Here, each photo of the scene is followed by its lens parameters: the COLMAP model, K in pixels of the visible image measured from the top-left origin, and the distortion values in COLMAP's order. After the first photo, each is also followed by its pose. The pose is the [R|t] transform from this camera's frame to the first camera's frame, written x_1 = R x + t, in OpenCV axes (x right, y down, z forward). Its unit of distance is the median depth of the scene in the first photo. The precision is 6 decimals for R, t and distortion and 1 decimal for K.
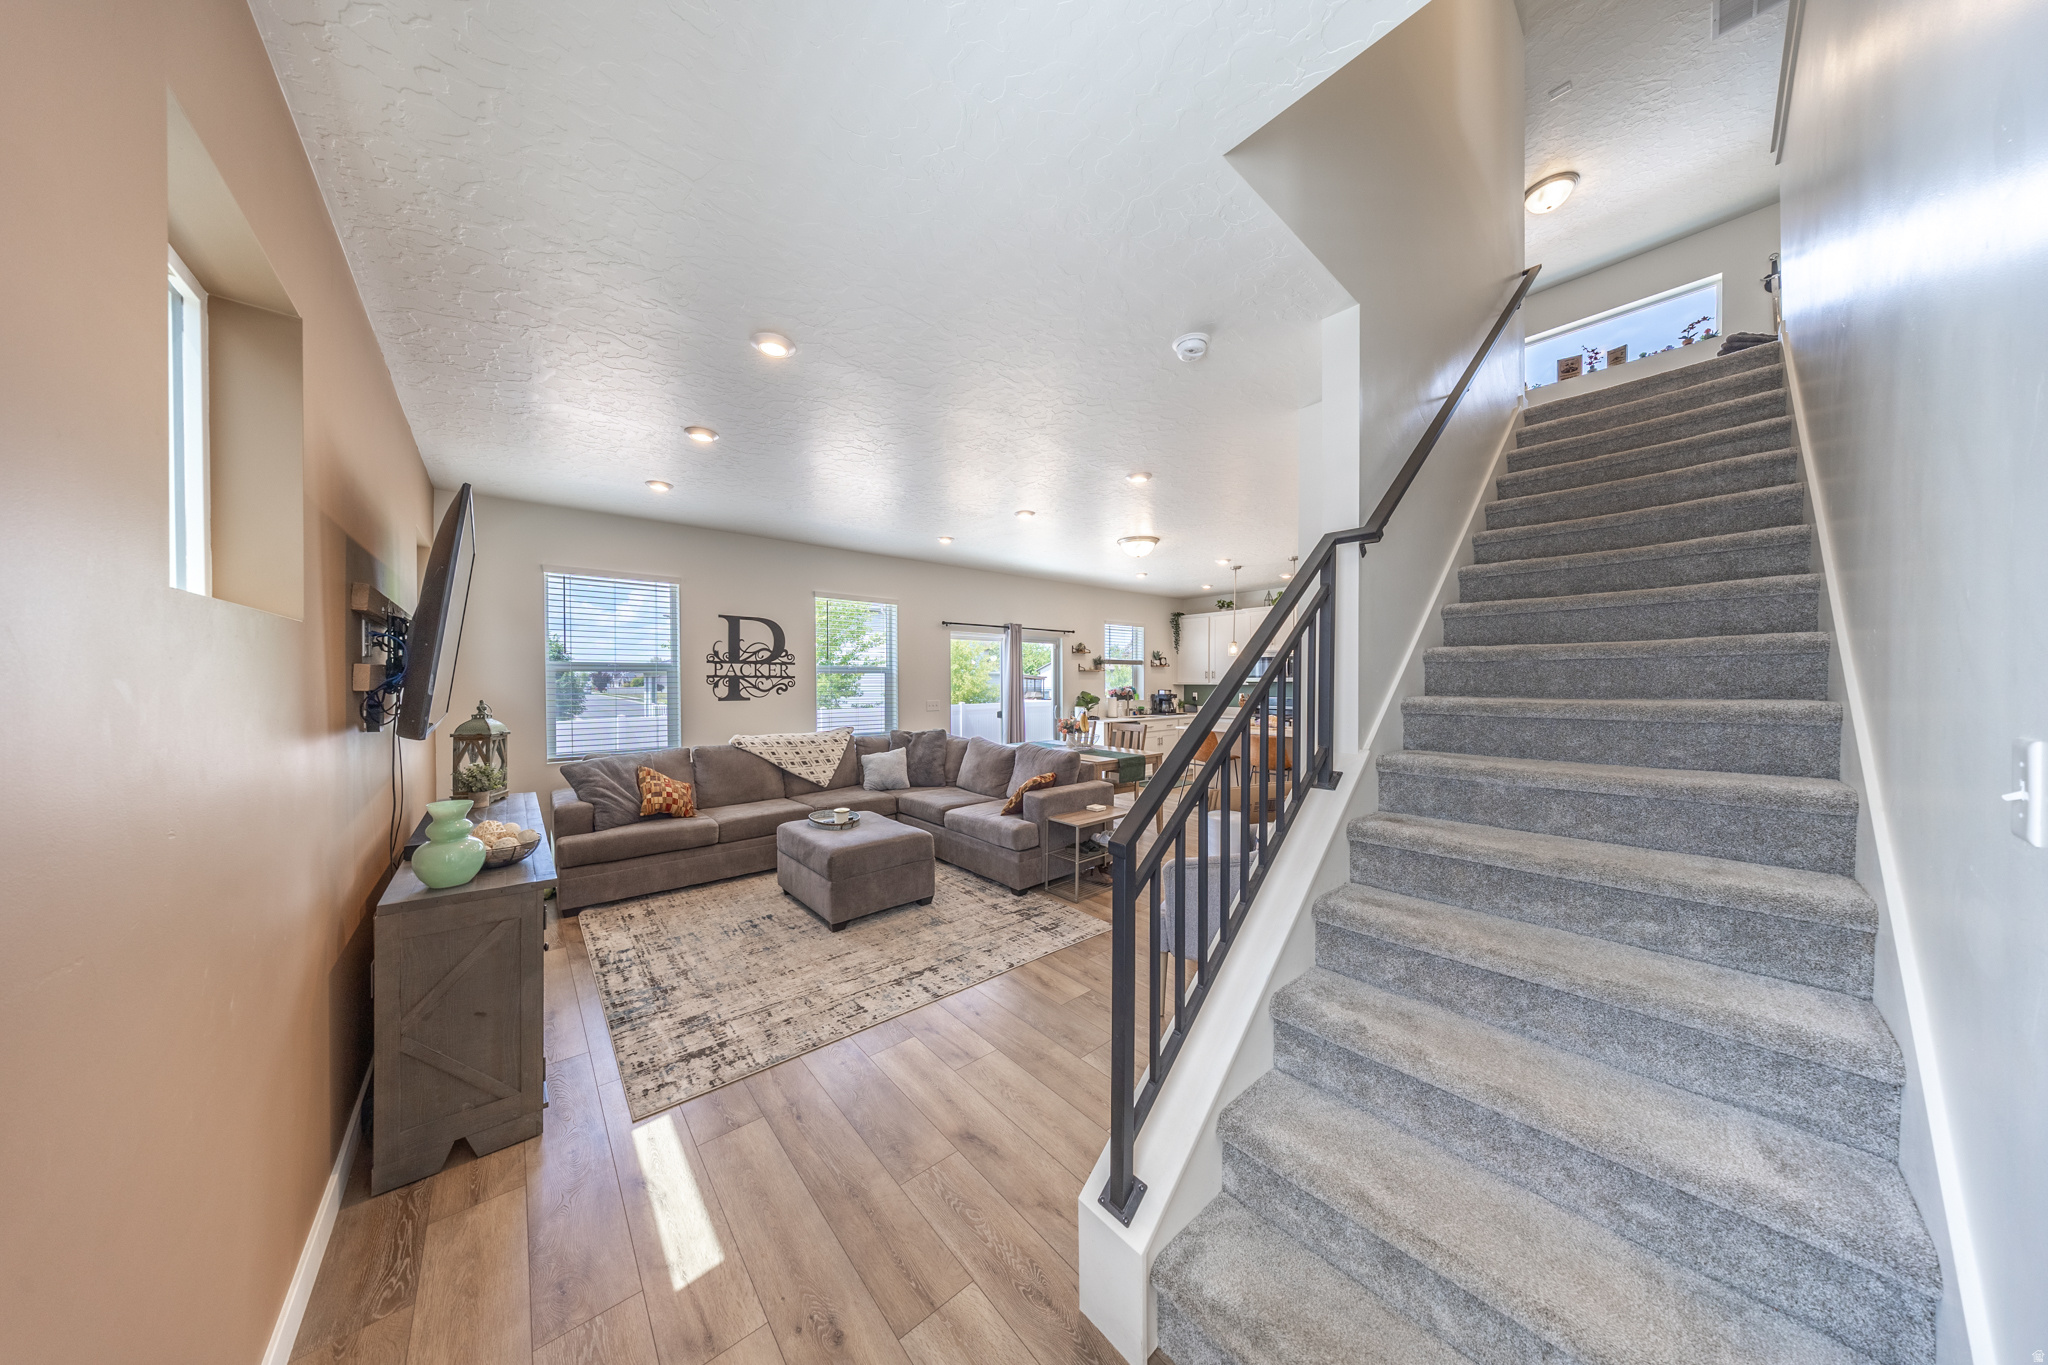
lens RADIAL K [[595.8, 0, 1025.1], [0, 595.8, 688.3], [0, 0, 1]] dist [-0.002858, 0.000203]
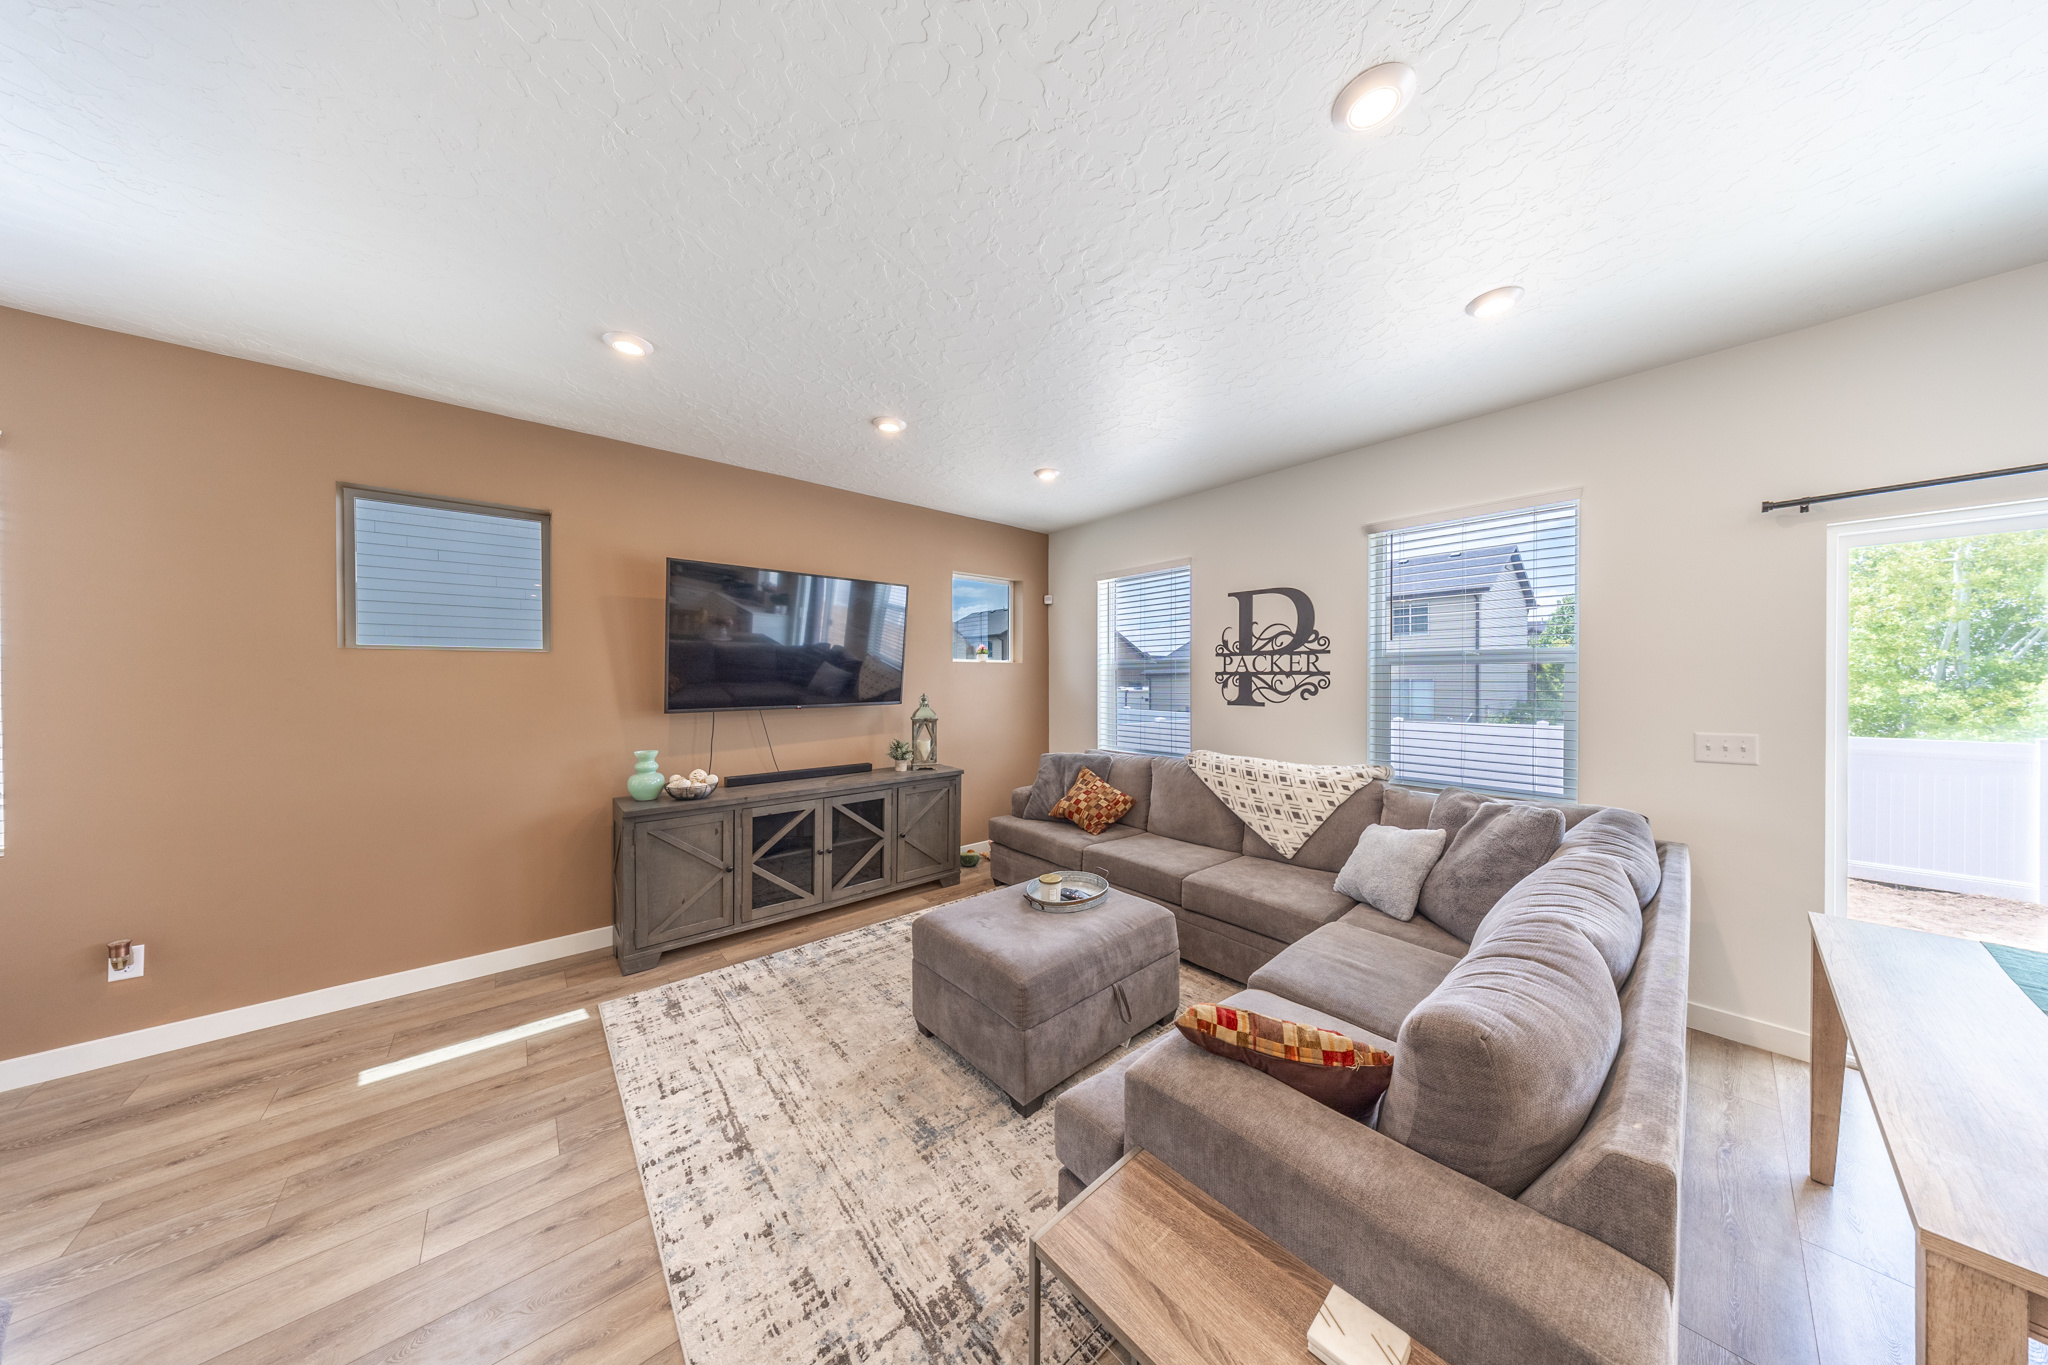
lens RADIAL K [[595.8, 0, 1029.7], [0, 595.8, 683.0], [0, 0, 1]] dist [-0.002858, 0.000203]
pose [[-0.005568, 0.010201, -0.999932, 0.318679], [-0.009633, 0.999901, 0.010254, -0.015267], [0.999938, 0.009690, -0.005469, 0.914606]]
